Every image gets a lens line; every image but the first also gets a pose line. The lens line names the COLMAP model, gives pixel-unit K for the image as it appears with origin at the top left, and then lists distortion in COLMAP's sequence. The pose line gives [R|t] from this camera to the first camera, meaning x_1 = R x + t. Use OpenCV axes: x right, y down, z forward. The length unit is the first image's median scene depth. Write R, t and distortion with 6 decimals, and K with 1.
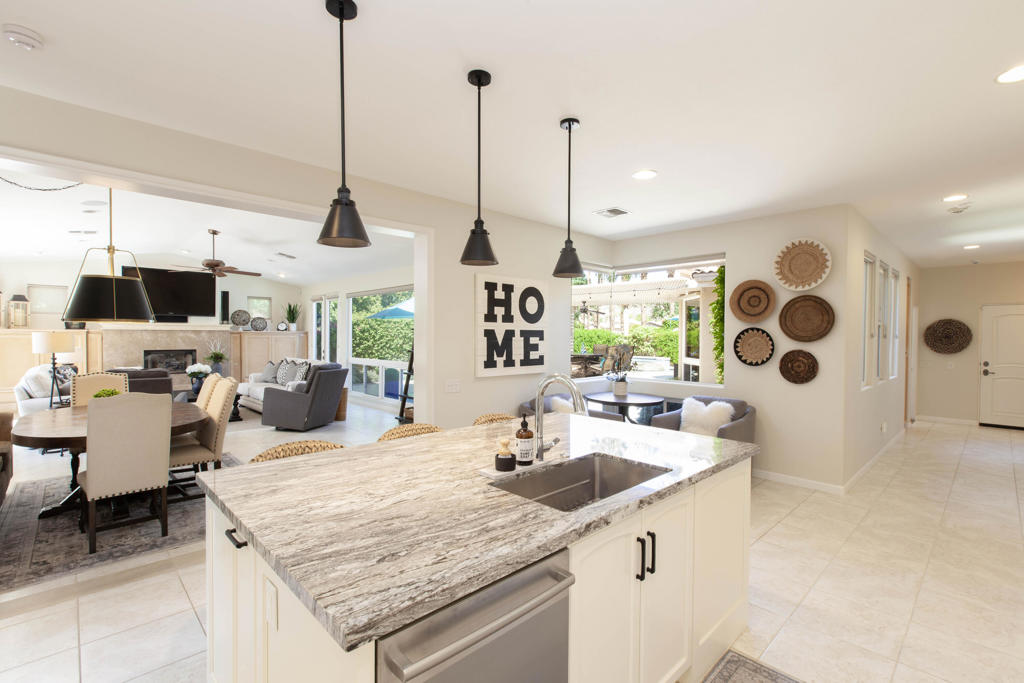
lens RADIAL K [[460.5, 0, 515.3], [0, 460.5, 344.8], [0, 0, 1]] dist [0.002771, 0.000493]
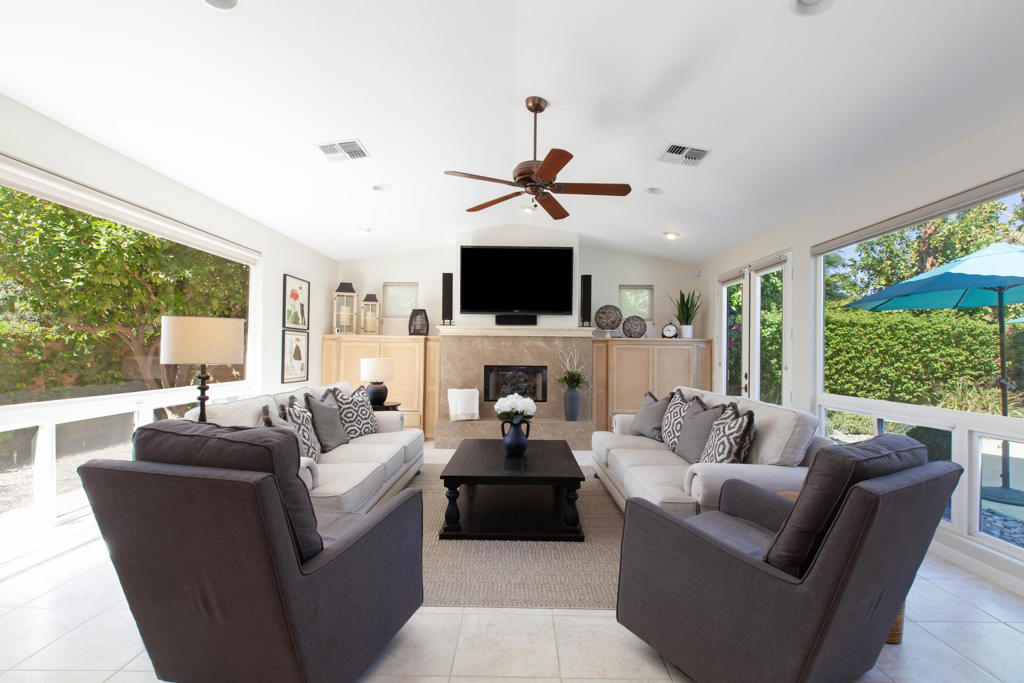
lens RADIAL K [[466.9, 0, 520.0], [0, 466.9, 342.2], [0, 0, 1]] dist [0.001766, 0.000236]
pose [[0.719904, -0.011770, -0.693974, -0.251043], [-0.023377, 0.998878, -0.041192, 0.004264], [0.693680, 0.045877, 0.718821, 0.479148]]
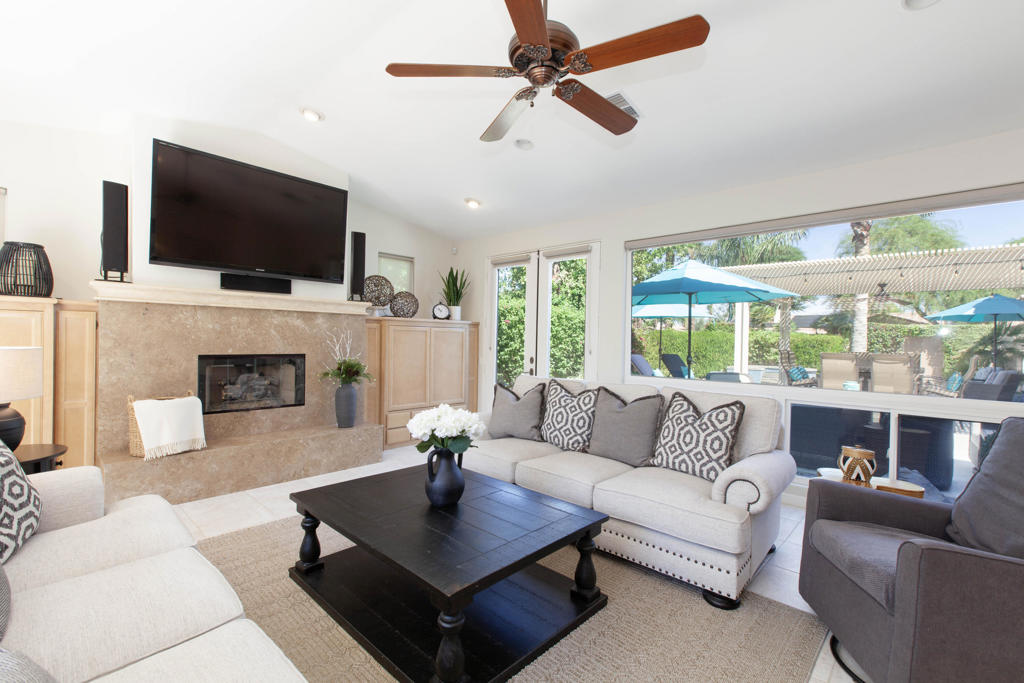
lens RADIAL K [[454.6, 0, 517.5], [0, 454.6, 344.7], [0, 0, 1]] dist [-0.000578, -0.000106]
pose [[0.998298, 0.014564, 0.056469, -0.489914], [-0.014071, 0.999859, -0.009124, 0.001887], [-0.056594, 0.008314, 0.998363, 0.521372]]
